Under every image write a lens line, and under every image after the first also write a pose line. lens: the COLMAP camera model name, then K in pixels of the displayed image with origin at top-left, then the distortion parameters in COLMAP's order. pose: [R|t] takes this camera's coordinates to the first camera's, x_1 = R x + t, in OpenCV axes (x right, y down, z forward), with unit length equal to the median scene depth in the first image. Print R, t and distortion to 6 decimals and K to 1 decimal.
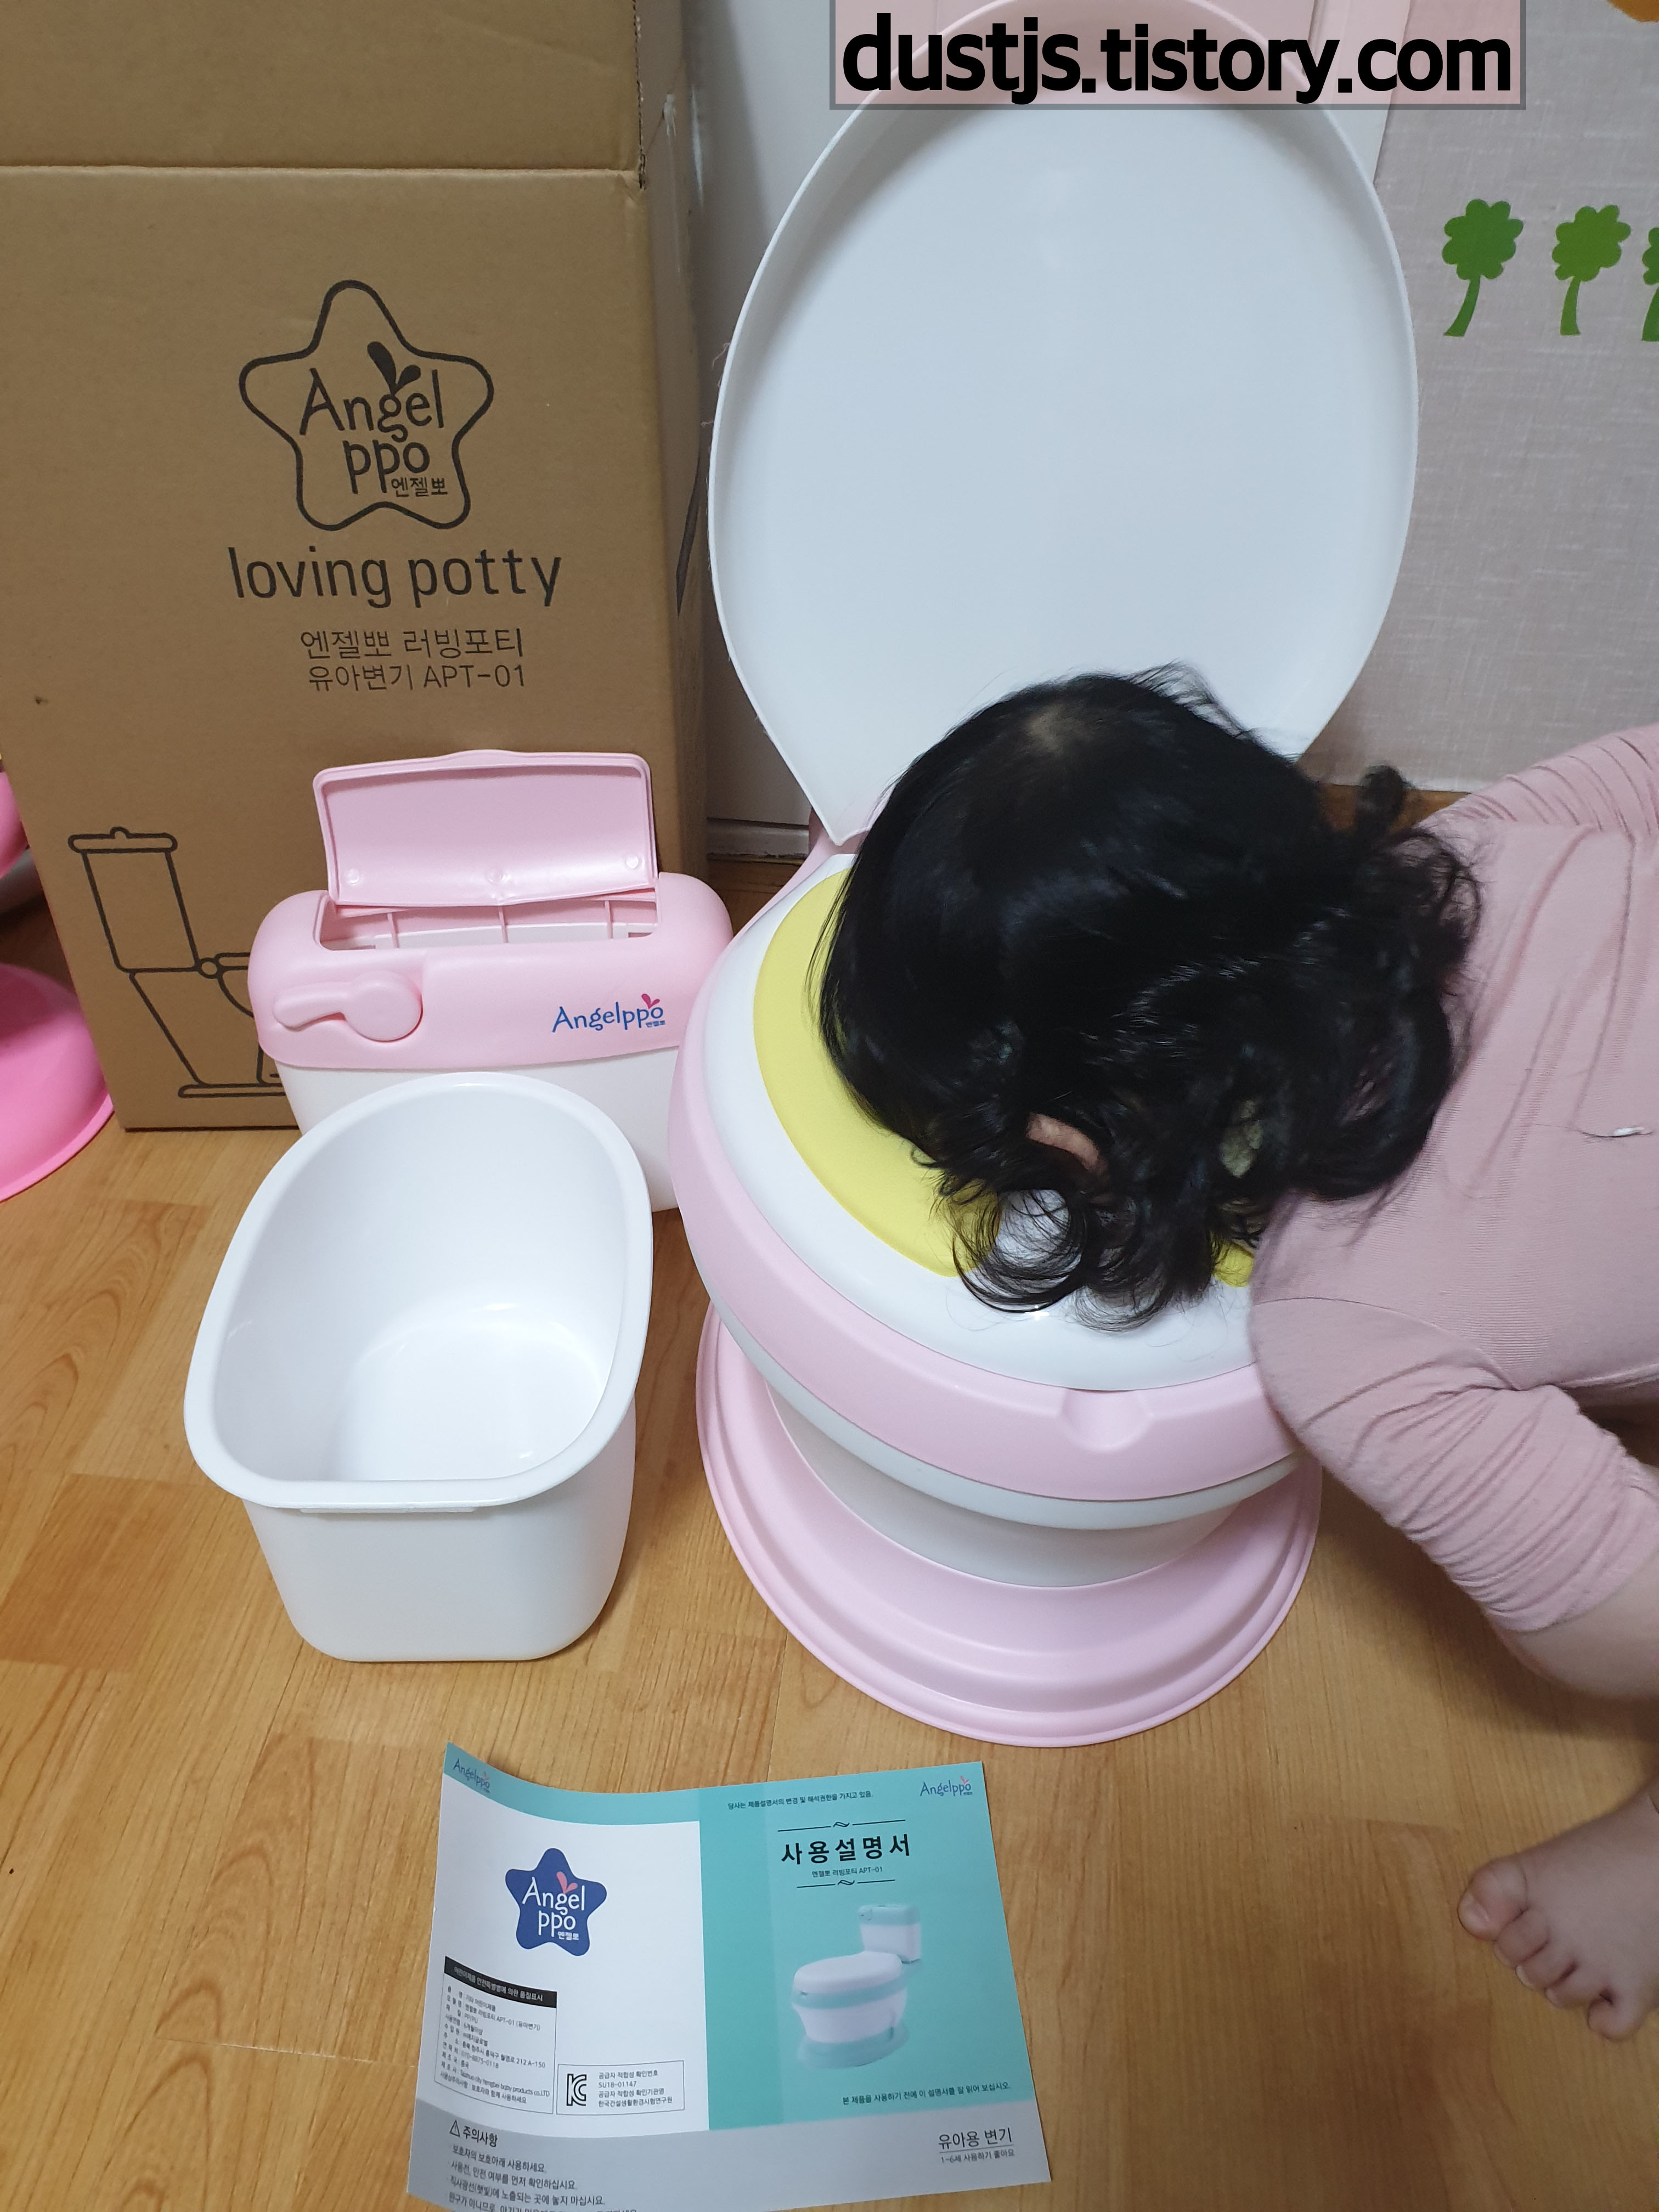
lens RADIAL K [[1757.4, 0, 852.2], [0, 1757.4, 1053.1], [0, 0, 1]] dist [-0.011944, 0.027912]
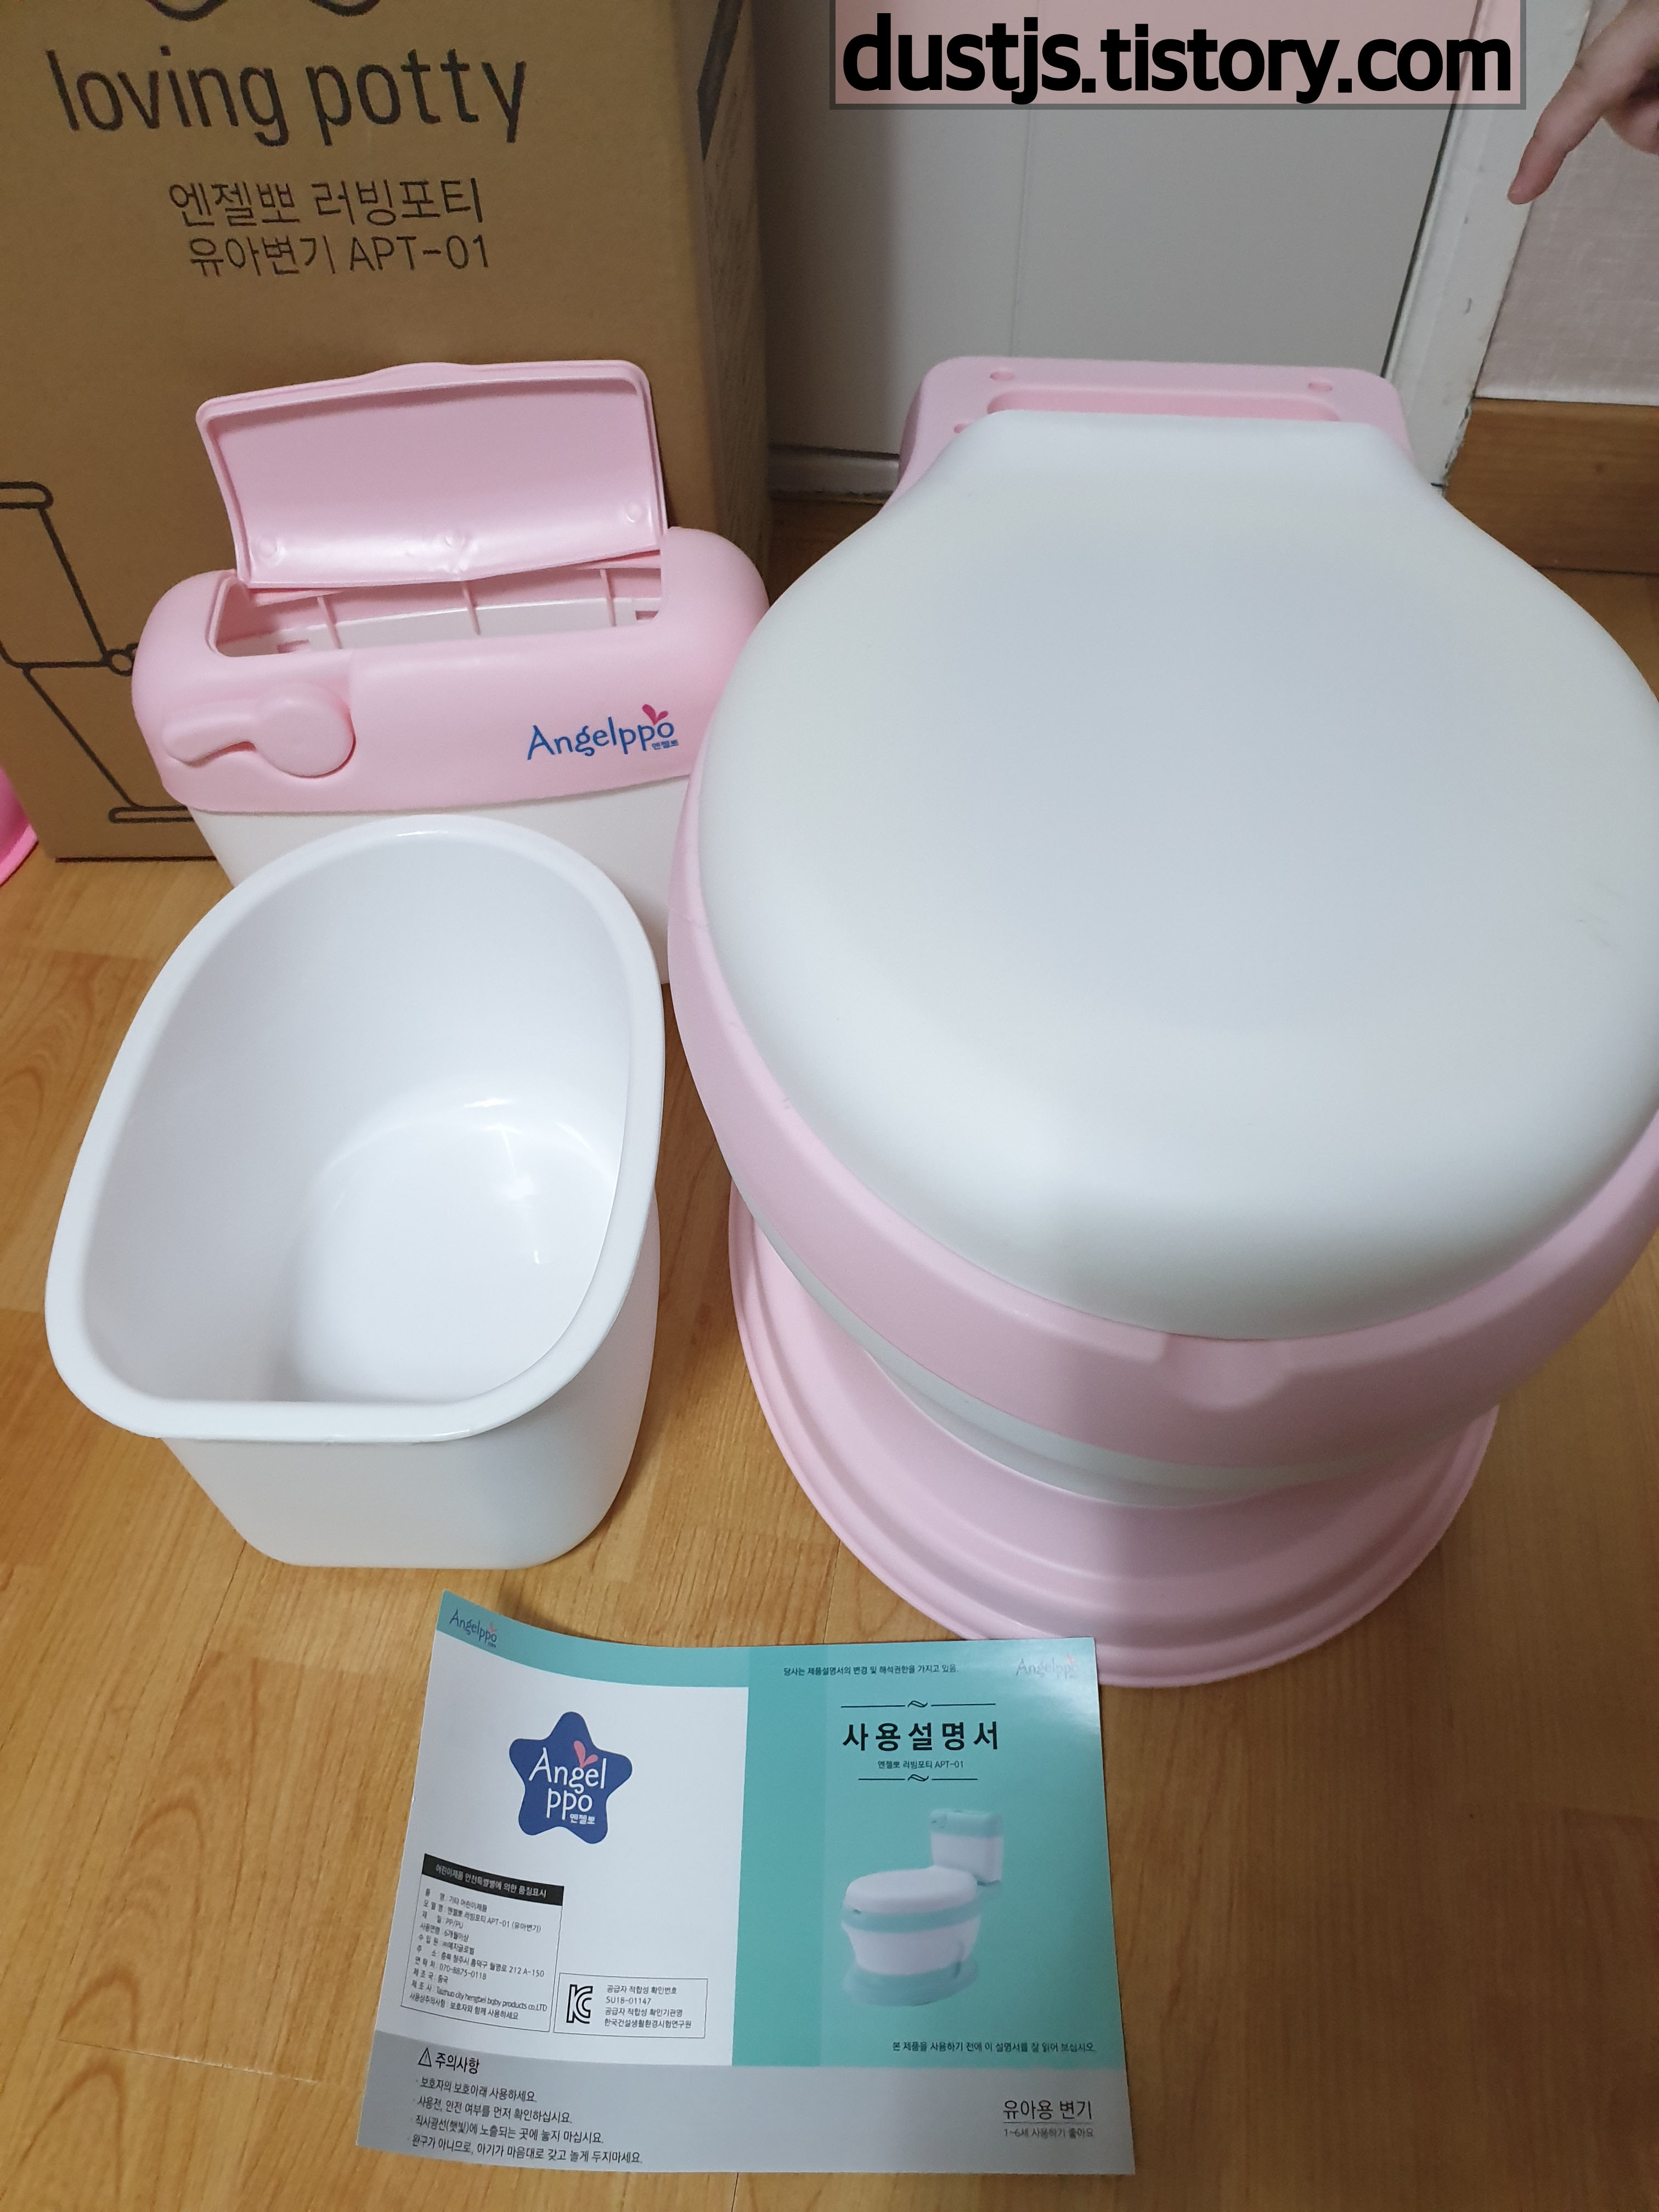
lens RADIAL K [[1757.4, 0, 860.0], [0, 1757.4, 1111.4], [0, 0, 1]] dist [-0.011944, 0.027912]
pose [[0.998184, 0.021280, -0.056359, 0.012659], [-0.007523, 0.972245, 0.233844, -0.046239], [0.059771, -0.232995, 0.970639, 0.251417]]
